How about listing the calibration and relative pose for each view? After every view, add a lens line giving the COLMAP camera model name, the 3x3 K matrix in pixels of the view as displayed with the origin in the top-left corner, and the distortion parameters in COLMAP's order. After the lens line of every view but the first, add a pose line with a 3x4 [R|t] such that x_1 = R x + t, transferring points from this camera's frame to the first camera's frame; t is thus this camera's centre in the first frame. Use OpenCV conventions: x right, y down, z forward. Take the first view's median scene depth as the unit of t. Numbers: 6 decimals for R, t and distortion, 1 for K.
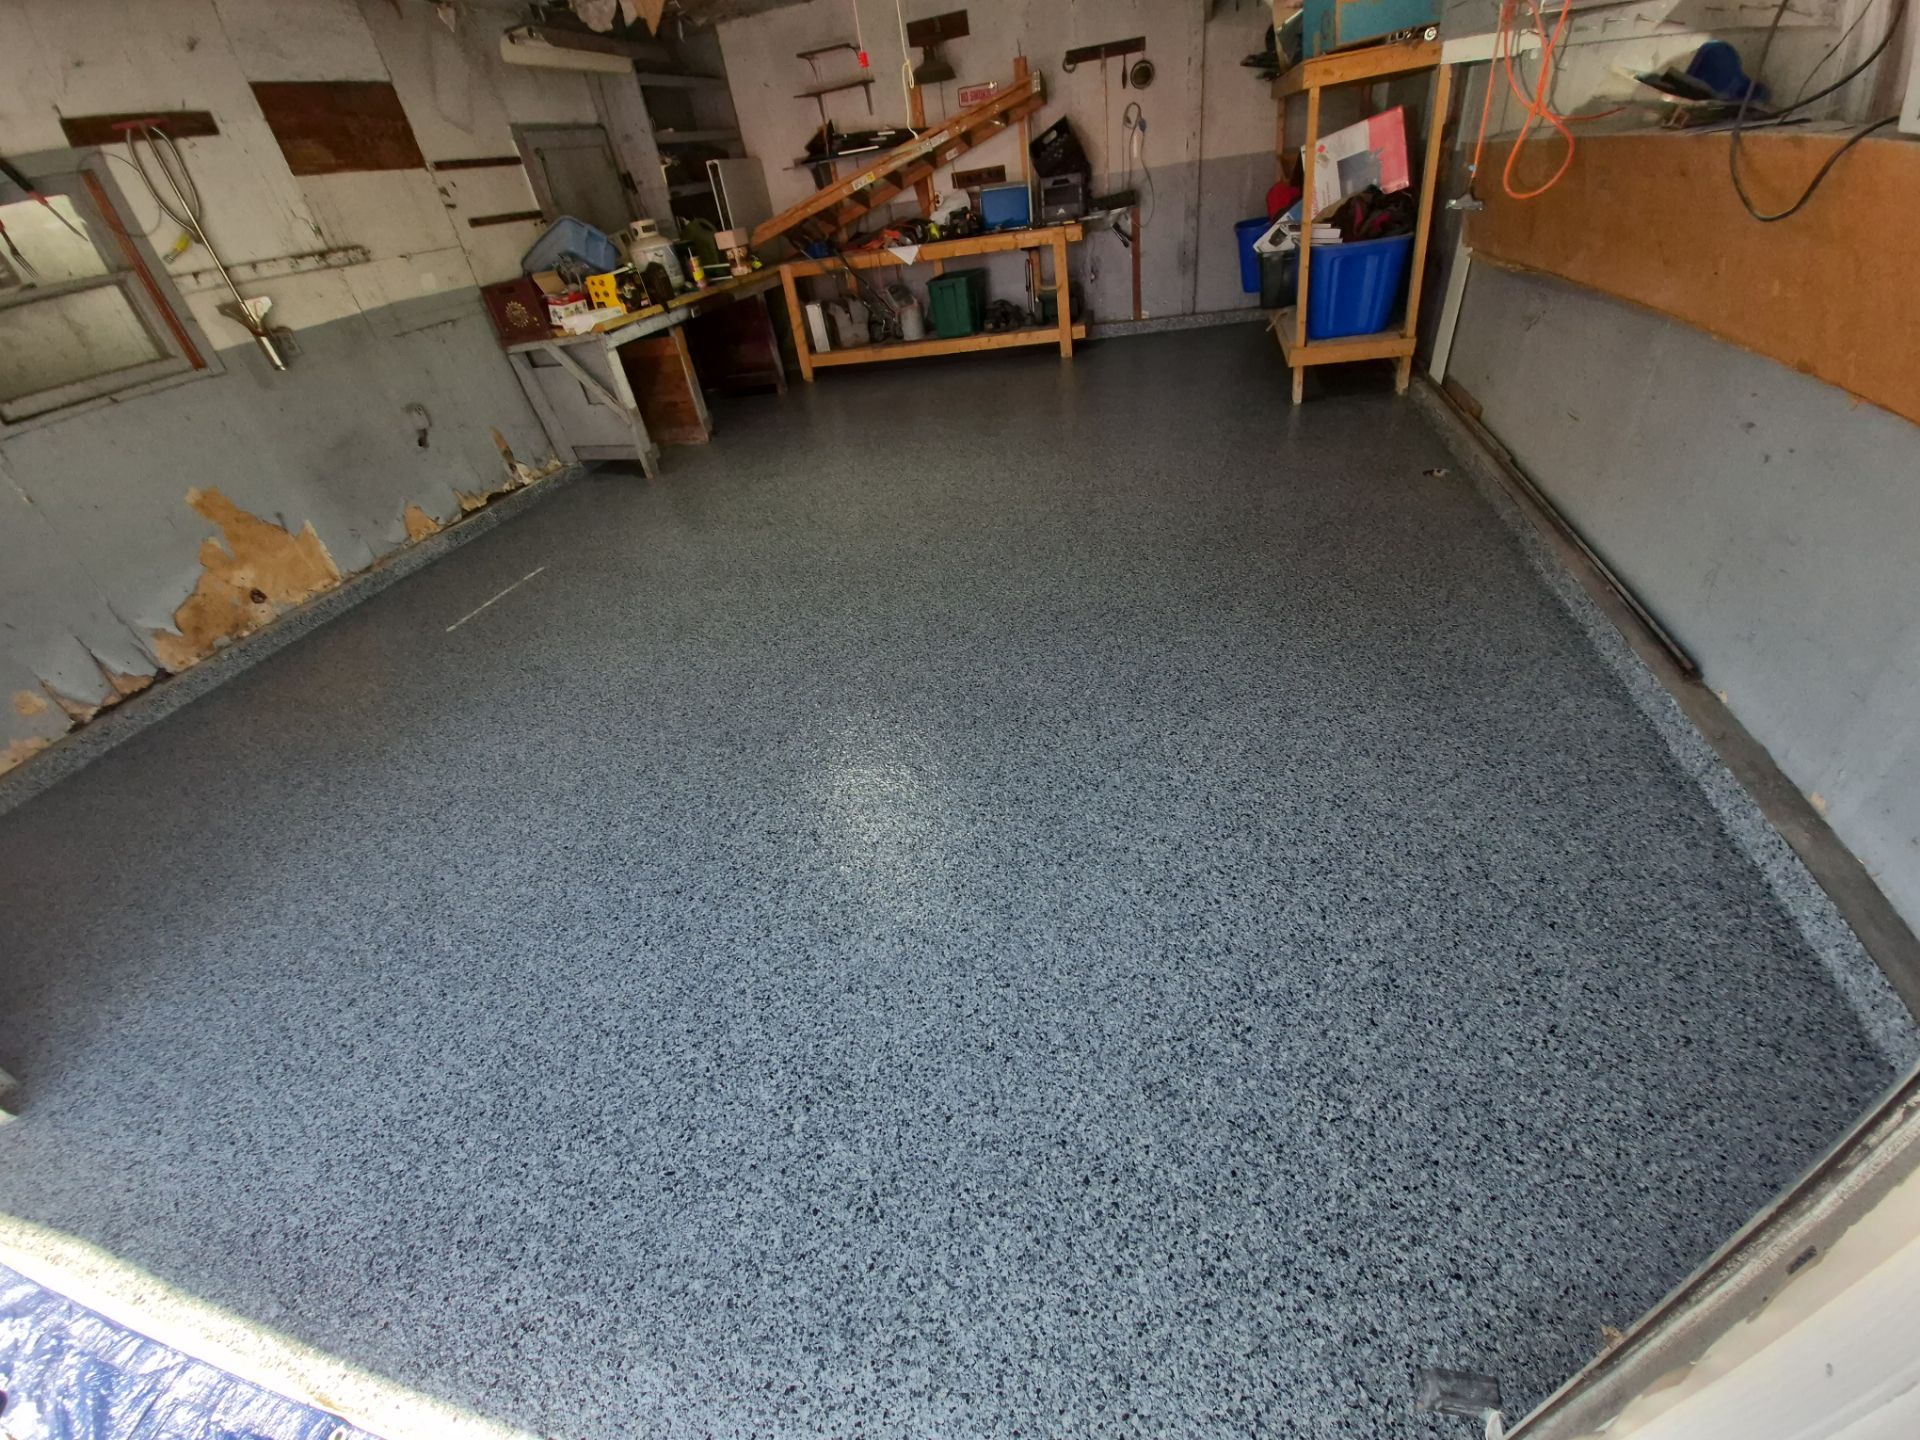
lens RADIAL K [[761.0, 0, 958.7], [0, 761.0, 712.6], [0, 0, 1]] dist [0.000699, -0.011095]
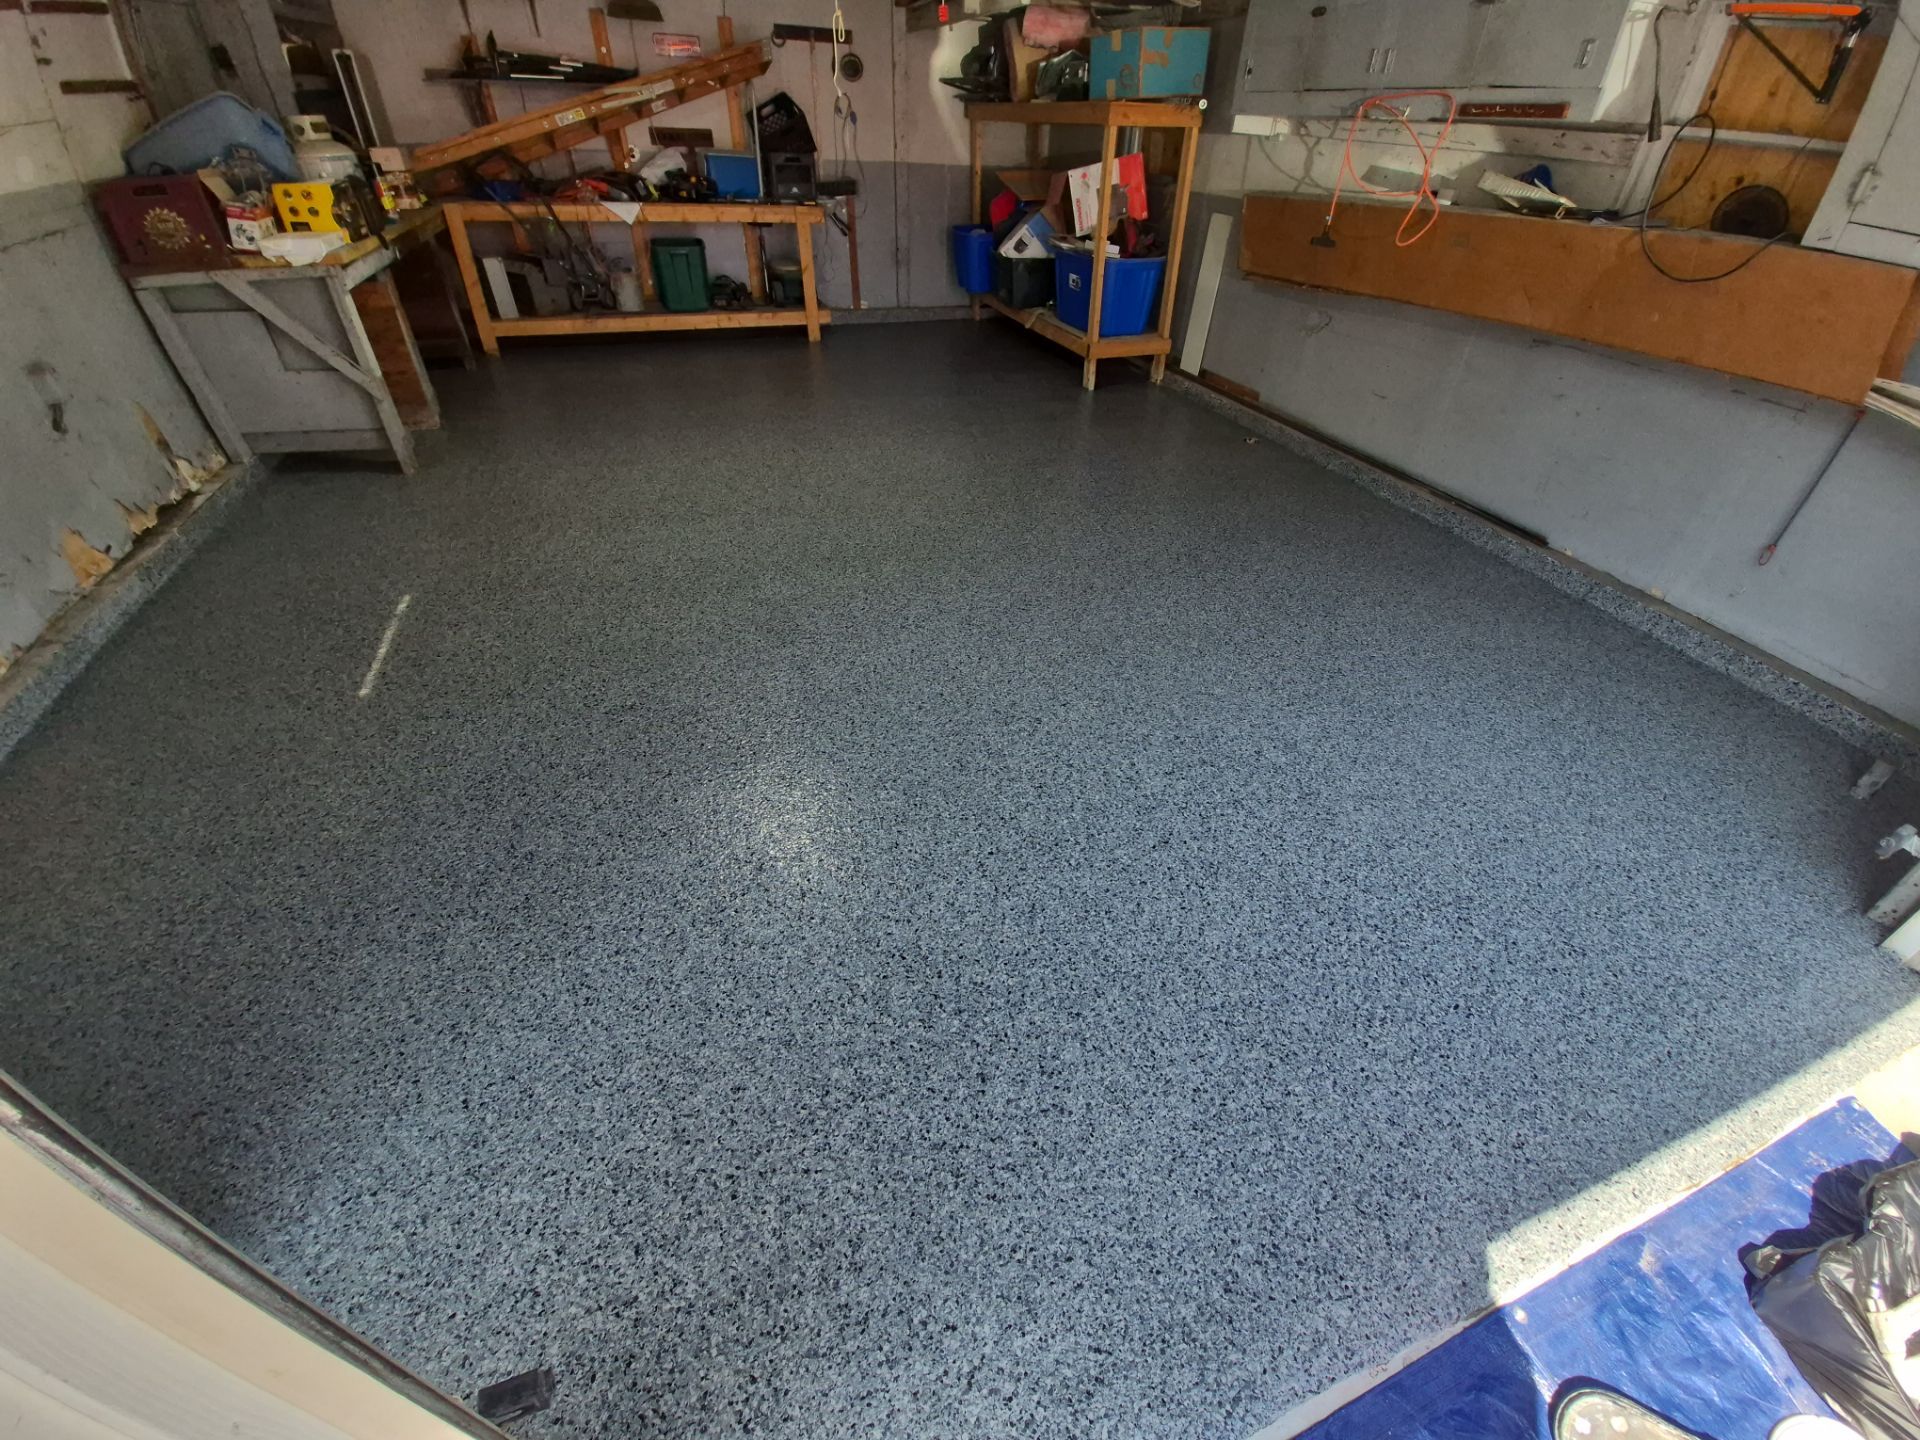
lens RADIAL K [[760.3, 0, 973.8], [0, 760.3, 723.2], [0, 0, 1]] dist [-0.002249, -0.008896]
pose [[0.812945, -0.211876, 0.542428, -1.072370], [0.205052, 0.975957, 0.073901, -0.043892], [-0.545044, 0.051149, 0.836845, 0.281215]]
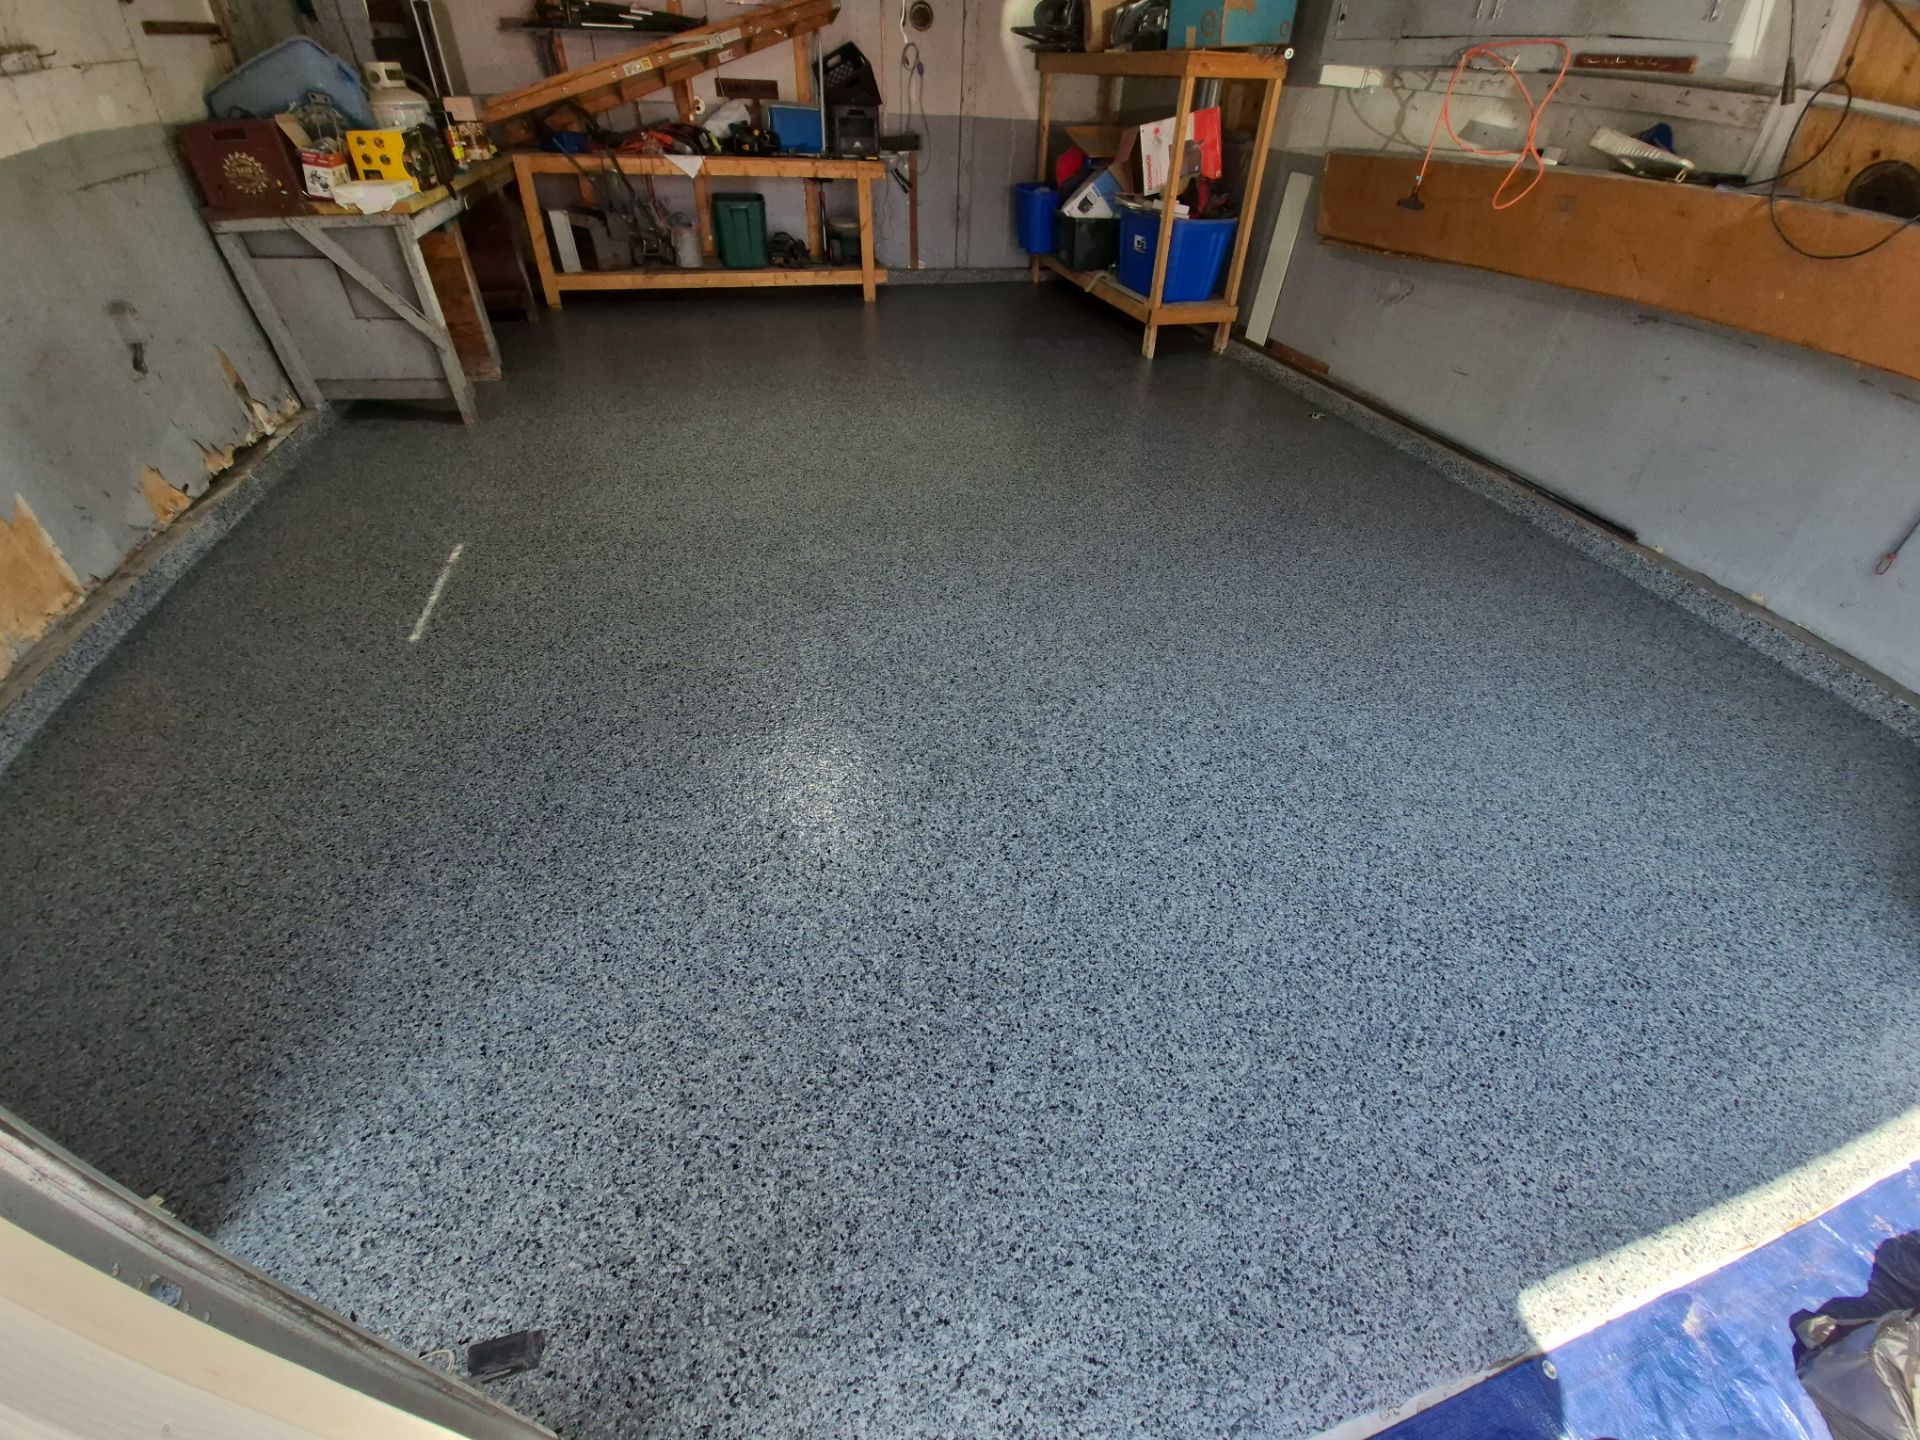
lens RADIAL K [[754.8, 0, 959.1], [0, 754.8, 719.0], [0, 0, 1]] dist [-0.001435, -0.009533]
pose [[0.858437, -0.184021, 0.478771, -1.046688], [0.156816, 0.982891, 0.096613, -0.050480], [-0.488359, -0.007857, 0.872607, 0.305283]]
